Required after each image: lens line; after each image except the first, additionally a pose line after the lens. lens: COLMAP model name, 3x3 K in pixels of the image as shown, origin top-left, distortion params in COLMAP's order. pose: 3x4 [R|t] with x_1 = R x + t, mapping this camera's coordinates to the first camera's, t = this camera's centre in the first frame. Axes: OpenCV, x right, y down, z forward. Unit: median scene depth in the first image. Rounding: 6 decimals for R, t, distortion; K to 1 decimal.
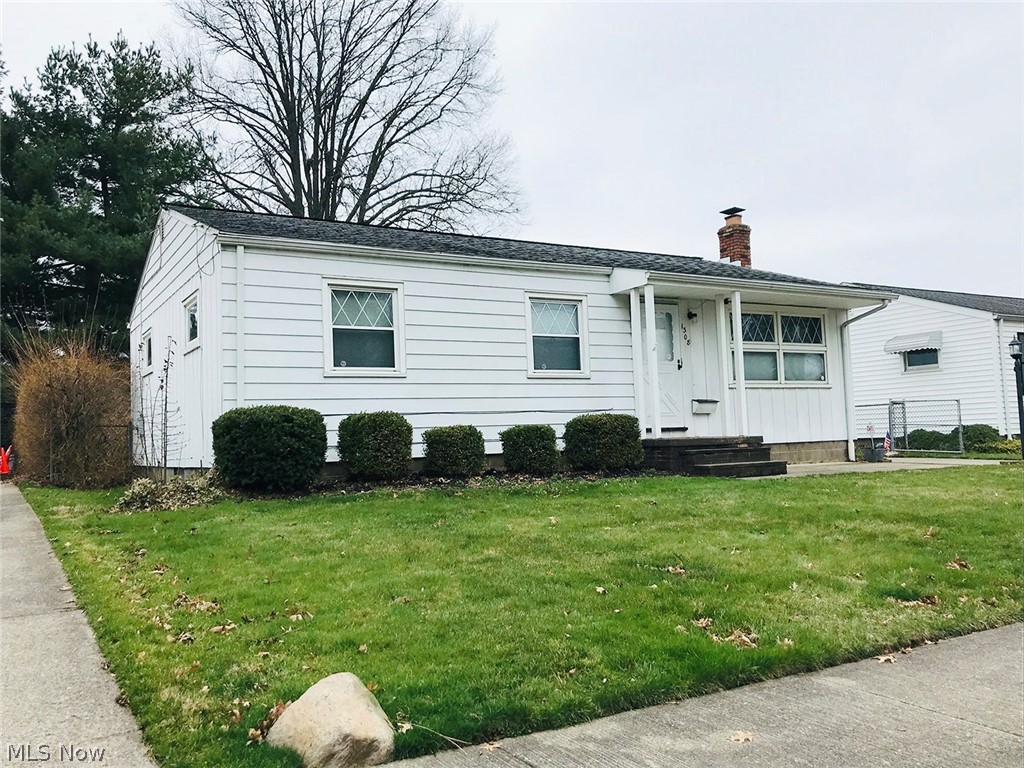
lens RADIAL K [[867.1, 0, 511.8], [0, 867.1, 384.6], [0, 0, 1]] dist [0.015667, -0.009490]
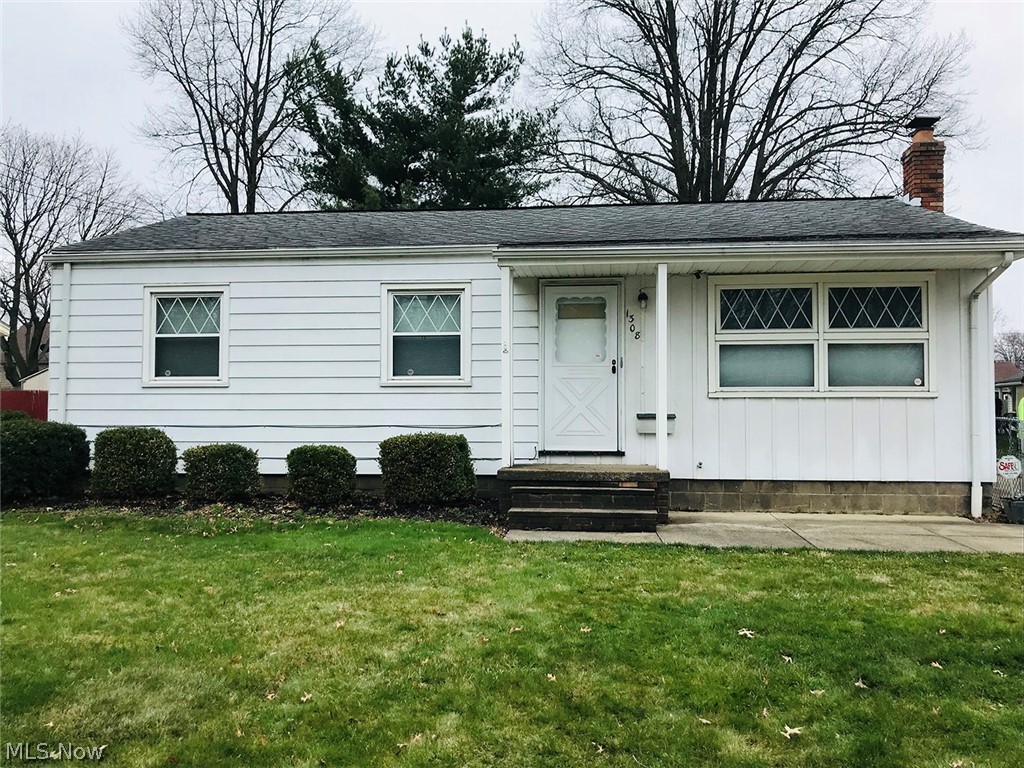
lens RADIAL K [[922.9, 0, 511.8], [0, 922.9, 382.7], [0, 0, 1]] dist [0.001017, 0.008971]
pose [[0.795938, 0.015754, -0.605174, 0.597867], [0.007906, 0.999306, 0.036412, -0.038254], [0.605327, -0.033766, 0.795260, 0.322367]]
